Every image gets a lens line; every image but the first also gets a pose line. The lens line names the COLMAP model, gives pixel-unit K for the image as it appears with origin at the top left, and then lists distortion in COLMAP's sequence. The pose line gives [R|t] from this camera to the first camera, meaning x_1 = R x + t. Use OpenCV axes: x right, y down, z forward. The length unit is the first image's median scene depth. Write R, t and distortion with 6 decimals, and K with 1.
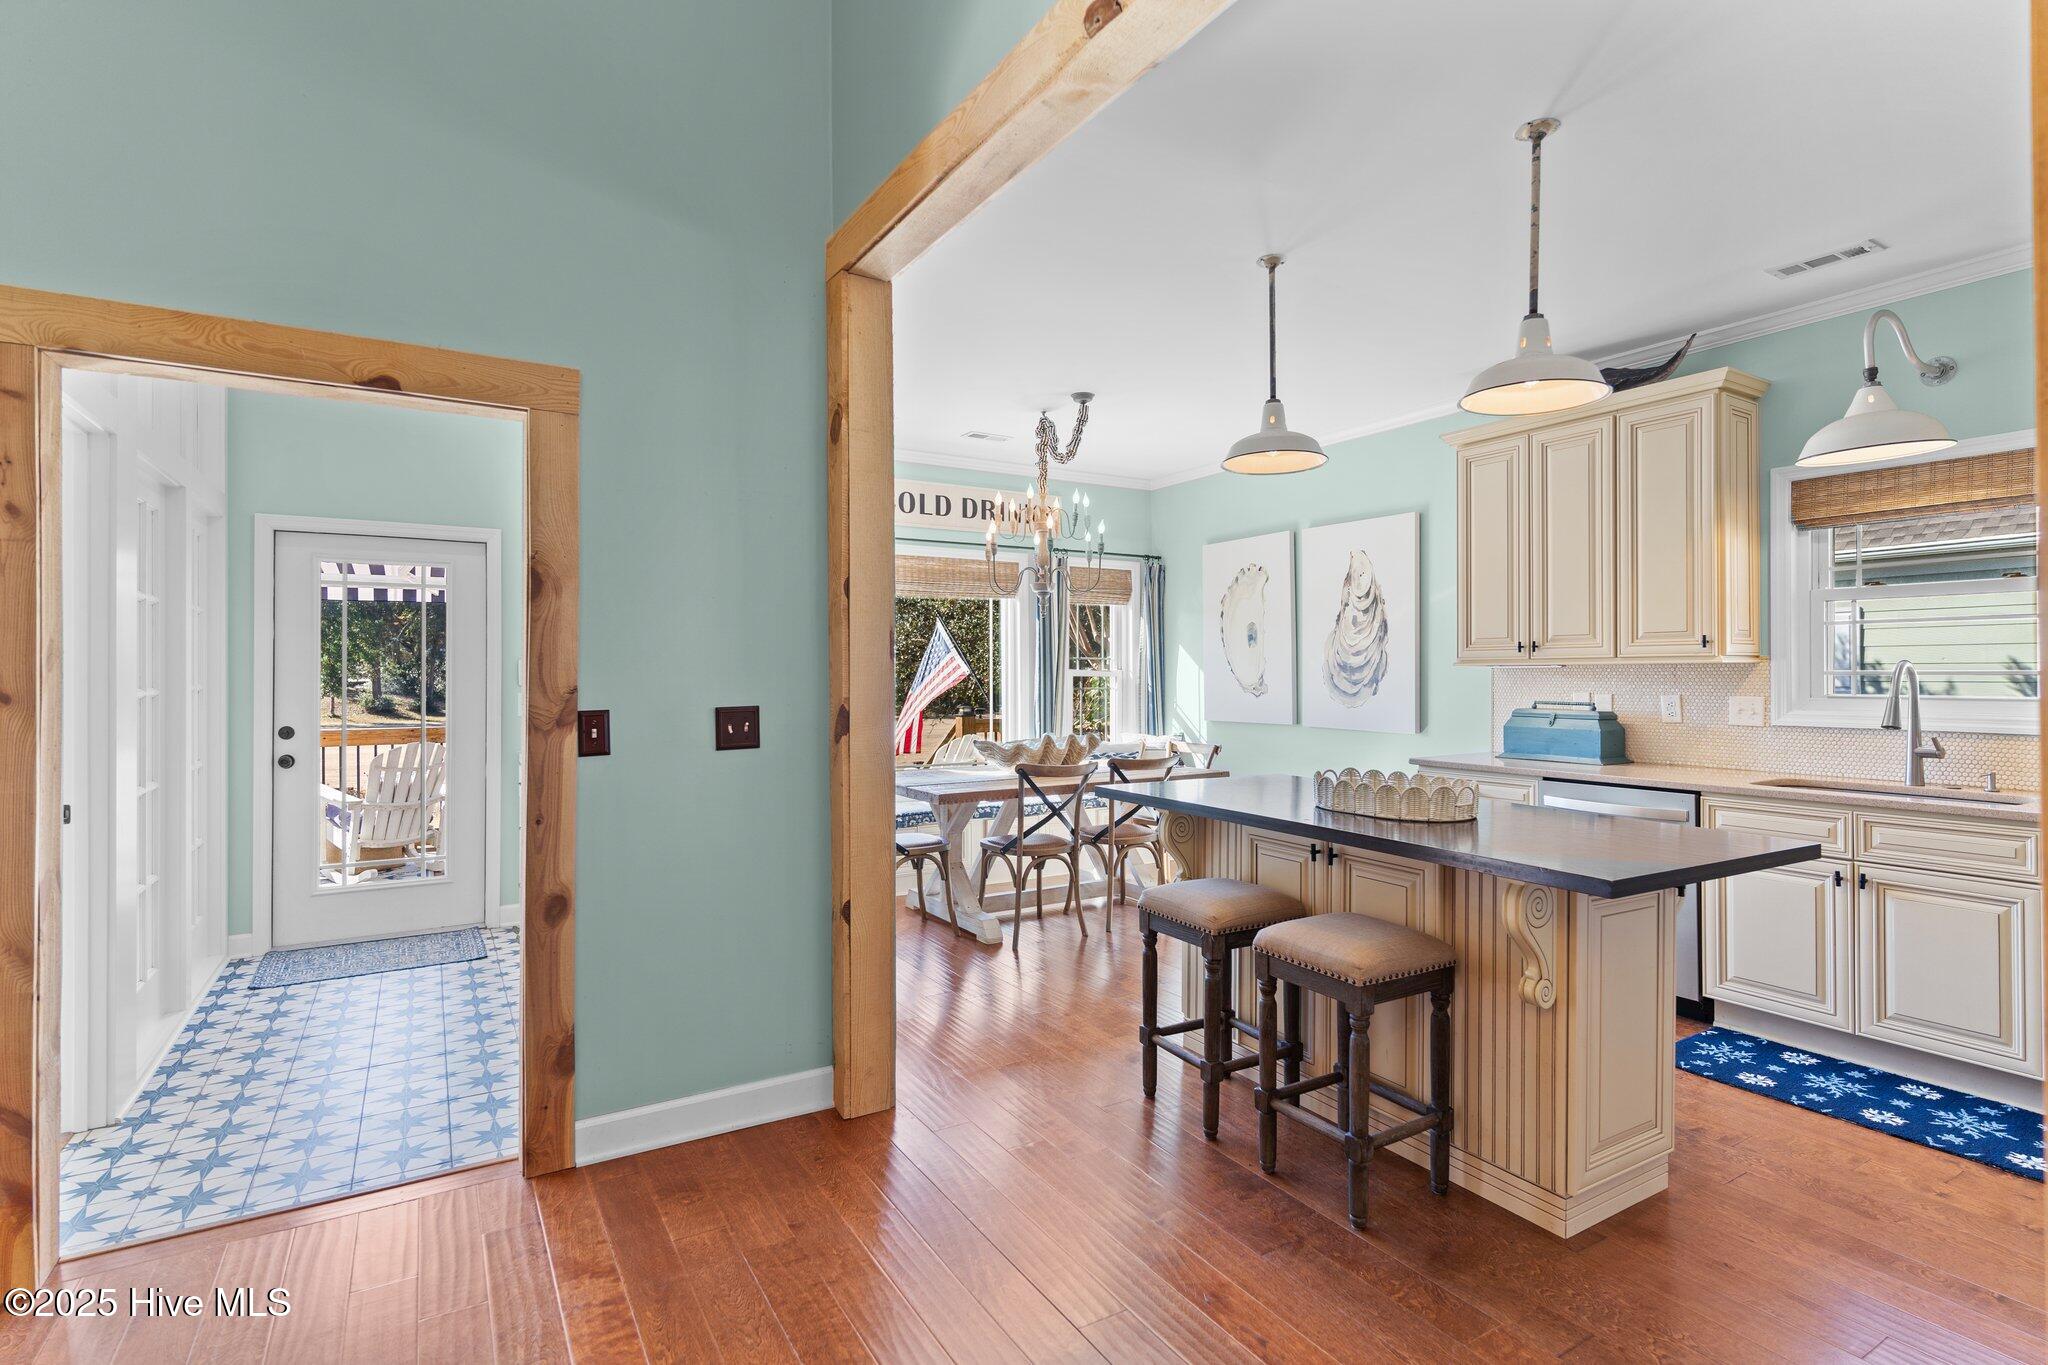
lens RADIAL K [[989.3, 0, 1022.0], [0, 989.3, 664.9], [0, 0, 1]] dist [0.010413, -0.001828]
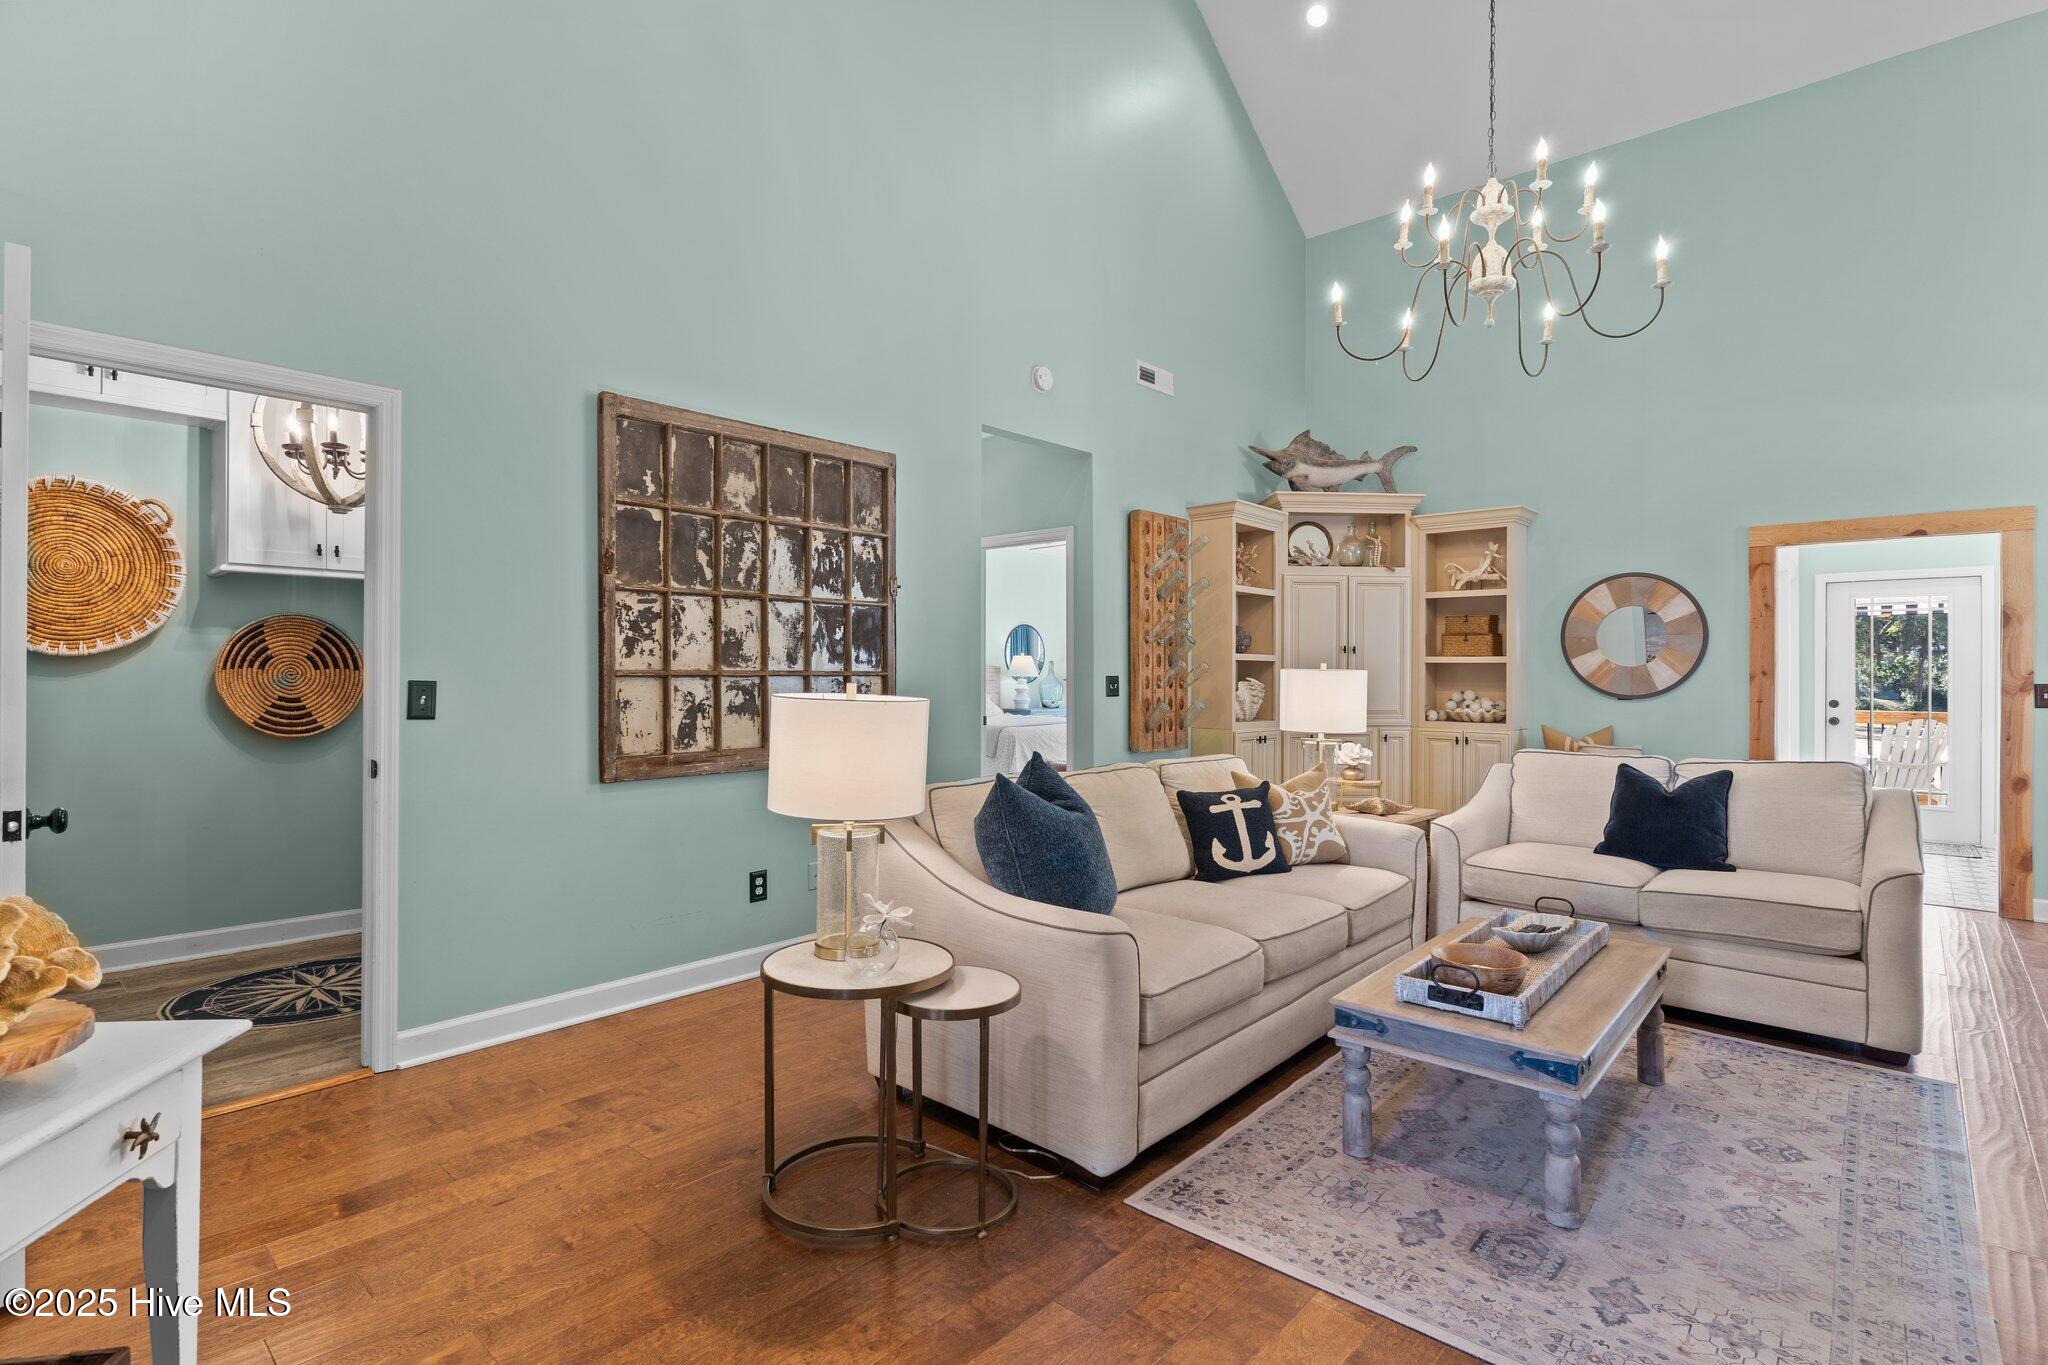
lens RADIAL K [[989.3, 0, 1022.0], [0, 989.3, 664.9], [0, 0, 1]] dist [0.010413, -0.001828]
pose [[0.296962, -0.002529, -0.954886, 0.543308], [-0.001208, 0.999995, -0.003024, 0.012129], [0.954889, 0.002052, 0.296957, -0.962121]]
